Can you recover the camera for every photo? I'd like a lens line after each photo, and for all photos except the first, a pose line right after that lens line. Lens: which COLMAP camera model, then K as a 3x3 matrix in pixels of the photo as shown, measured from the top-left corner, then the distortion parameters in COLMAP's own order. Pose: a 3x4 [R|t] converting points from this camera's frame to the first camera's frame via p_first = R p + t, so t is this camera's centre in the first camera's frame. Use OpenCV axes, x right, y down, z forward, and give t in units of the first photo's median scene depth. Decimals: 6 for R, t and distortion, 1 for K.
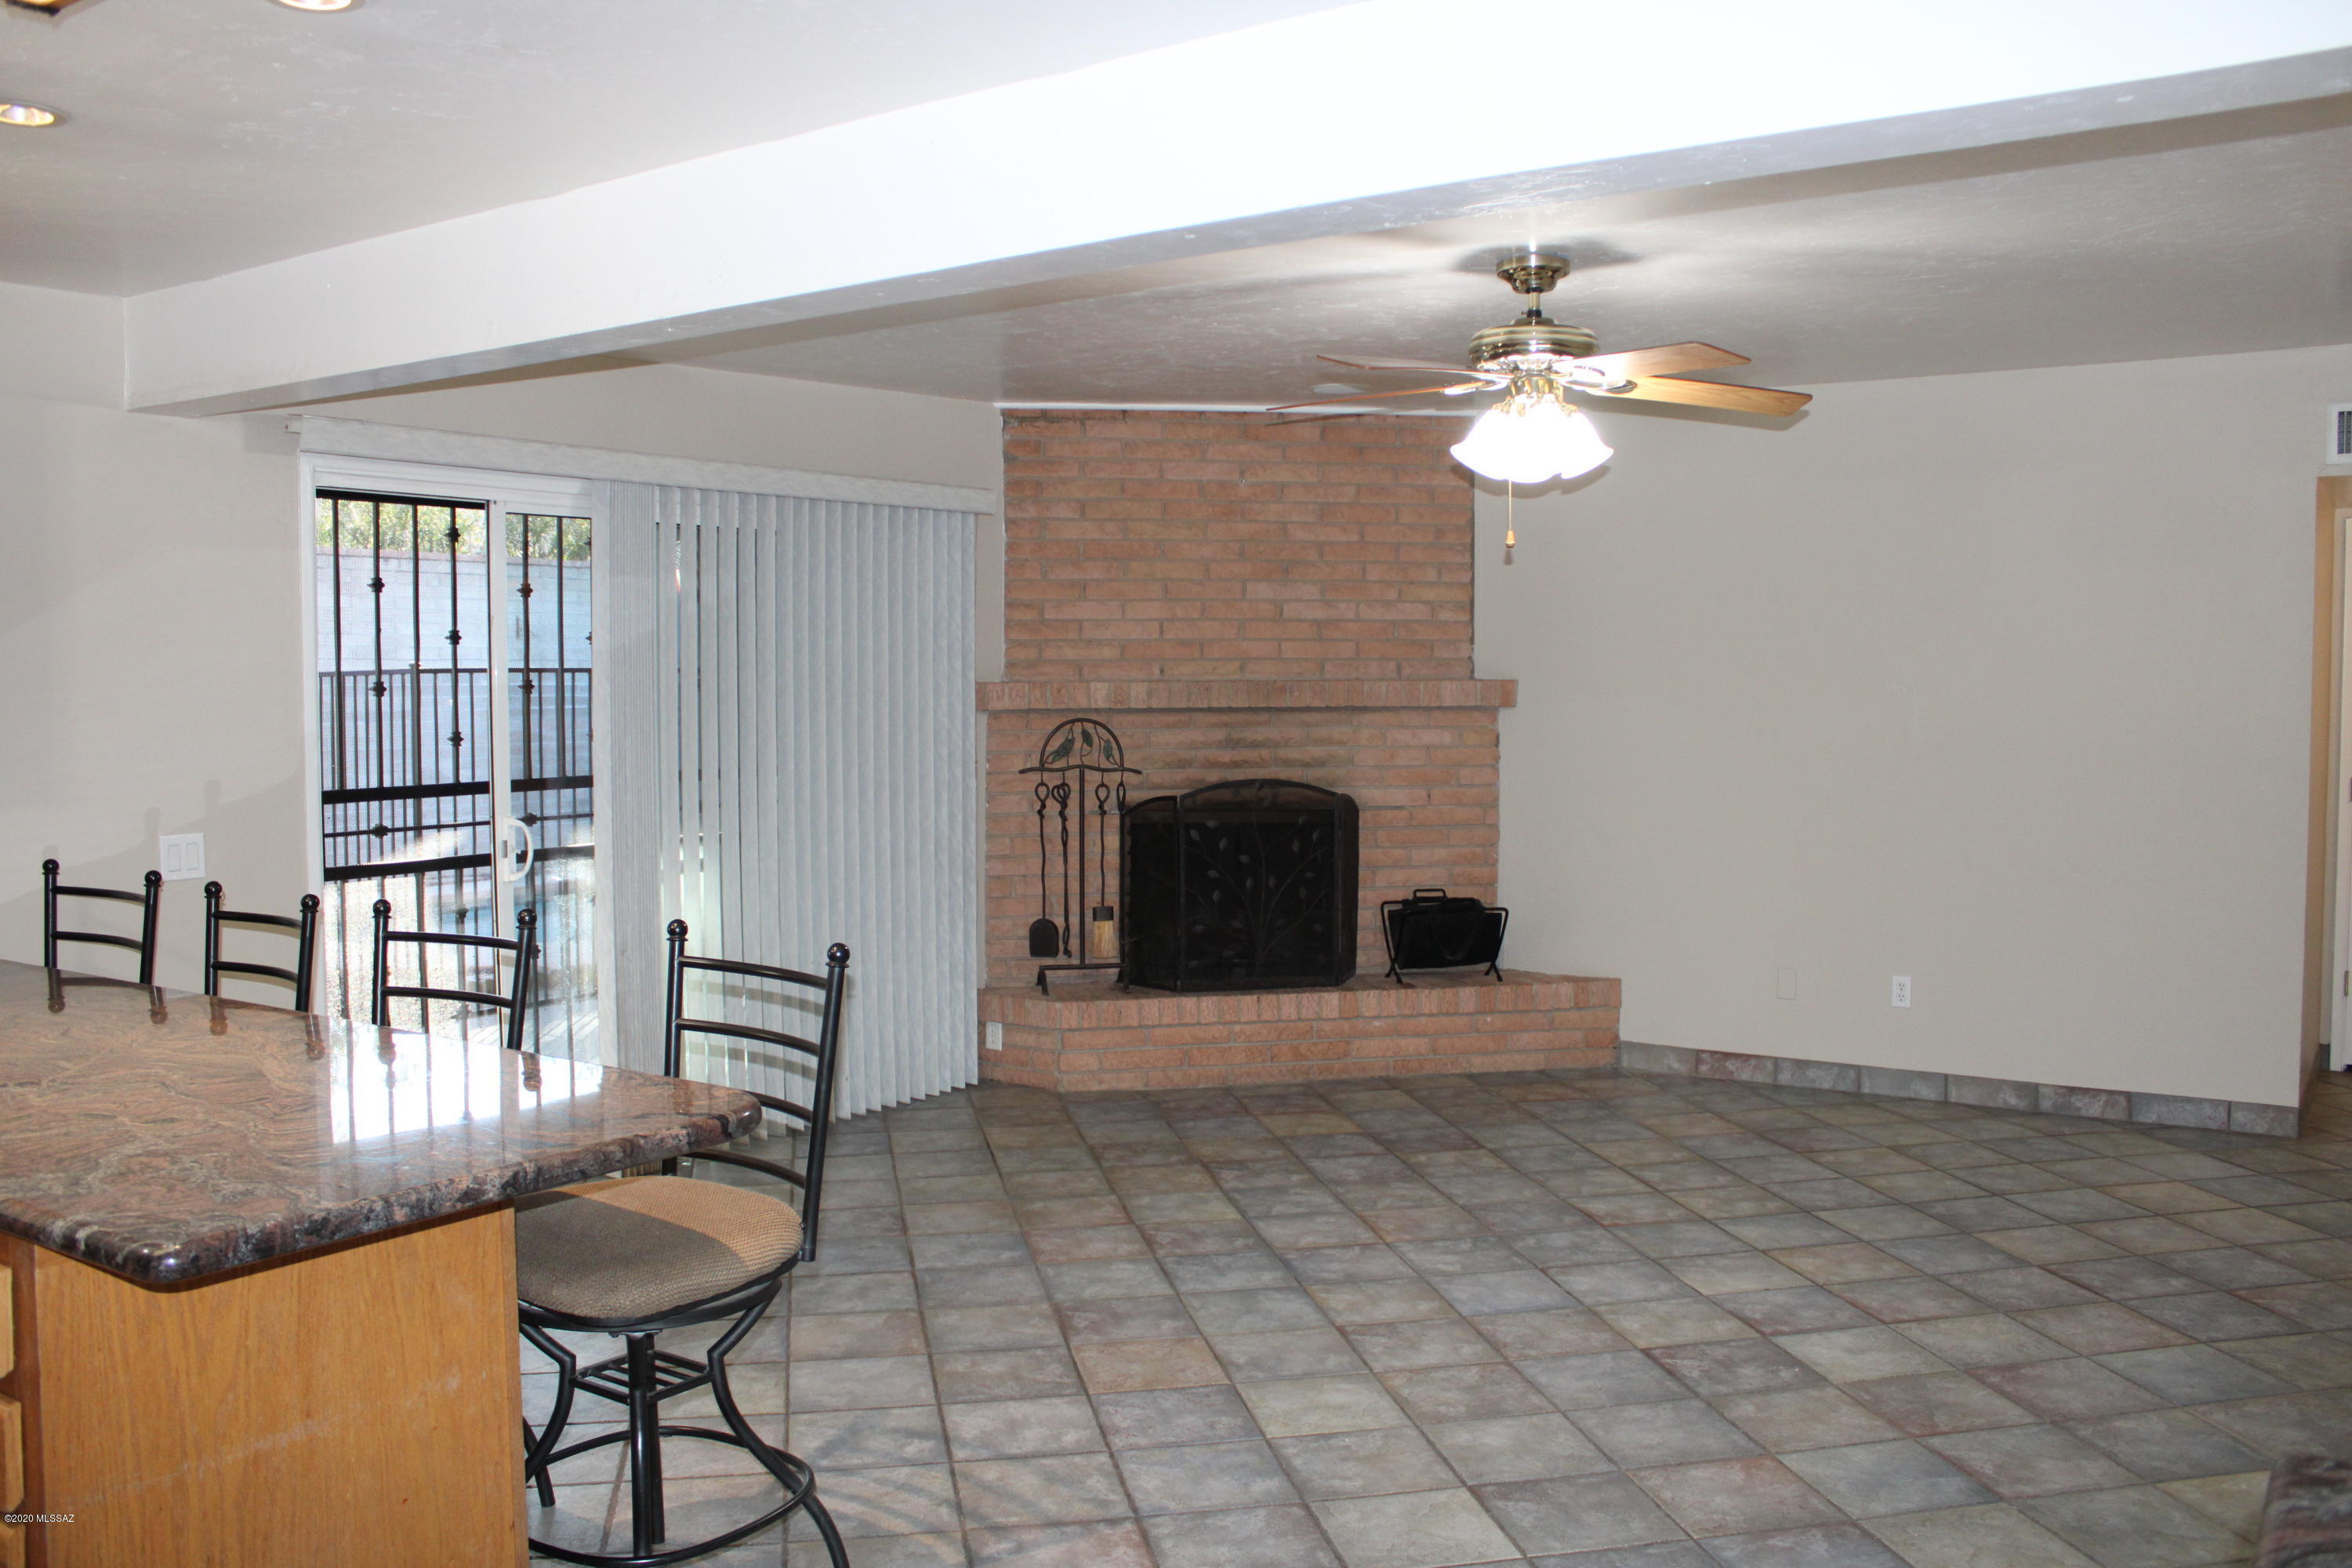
lens RADIAL K [[1940.8, 0, 1176.0], [0, 1940.8, 784.0], [0, 0, 1]] dist [-0.166898, 0.143588]
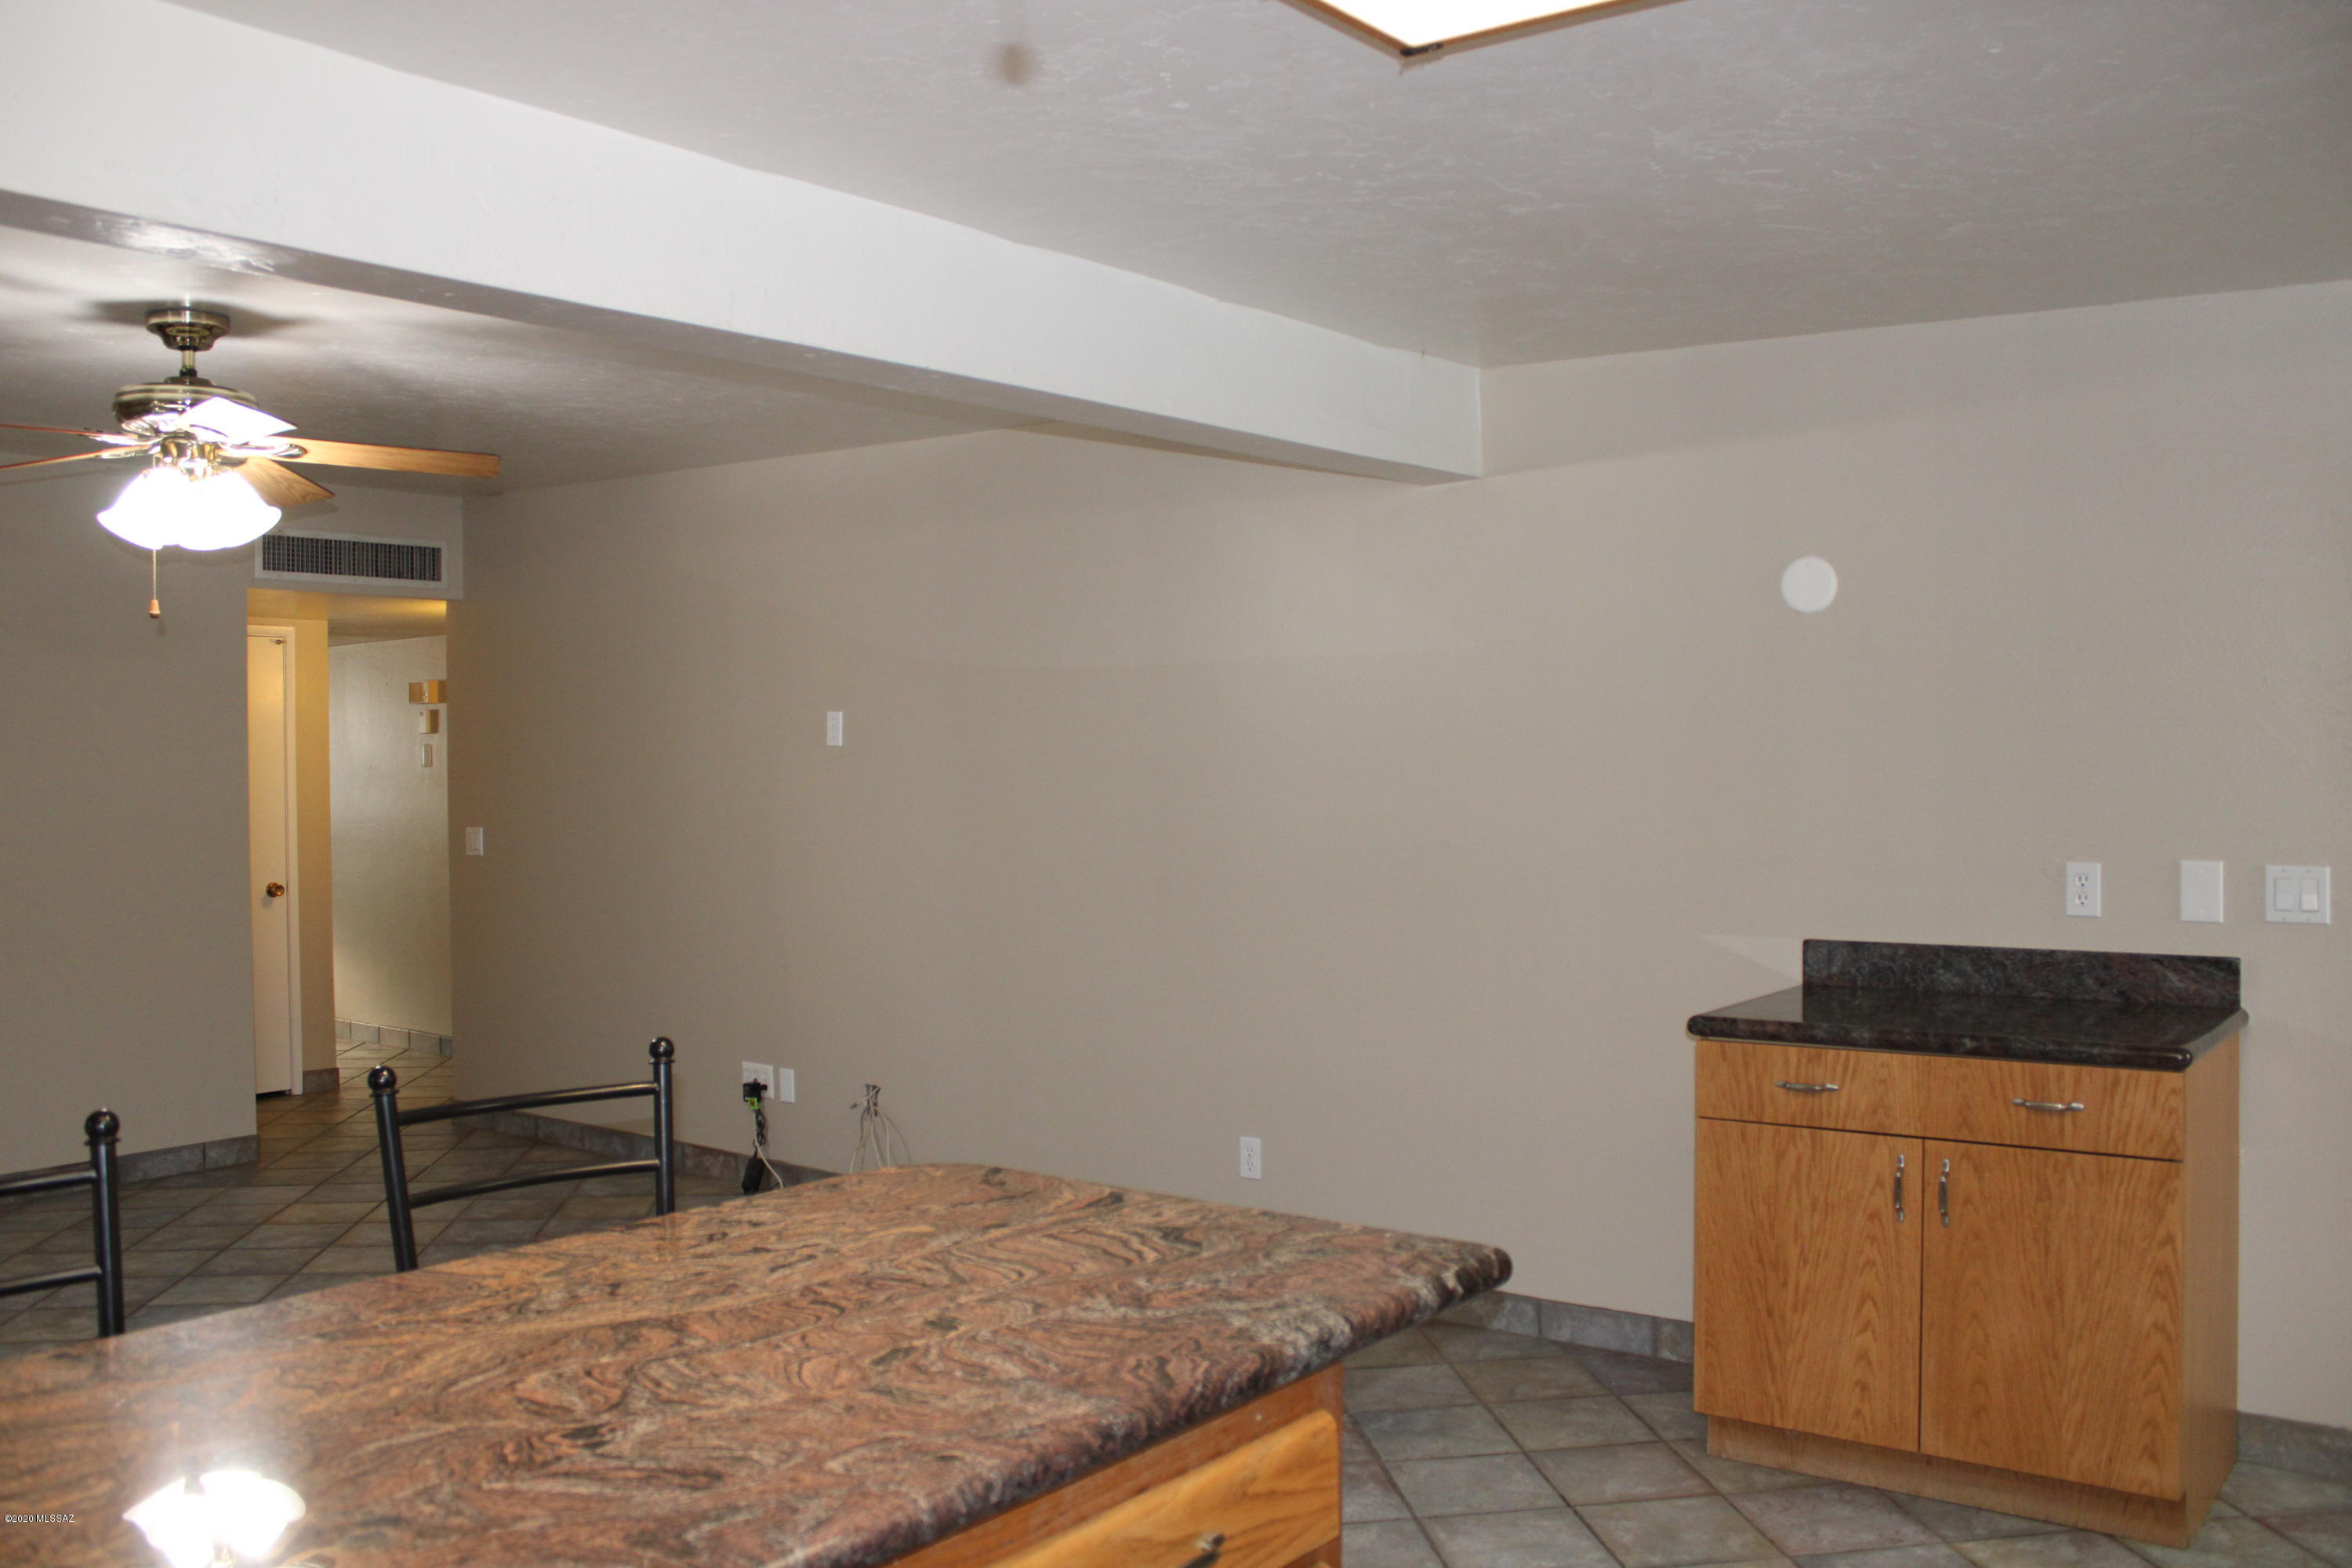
lens RADIAL K [[1948.3, 0, 1176.0], [0, 1948.3, 784.0], [0, 0, 1]] dist [-0.165504, 0.146299]
pose [[0.066679, -0.009761, 0.997727, -0.423096], [0.063069, 0.997994, 0.005549, -0.010579], [-0.995779, 0.062556, 0.067161, 0.278456]]
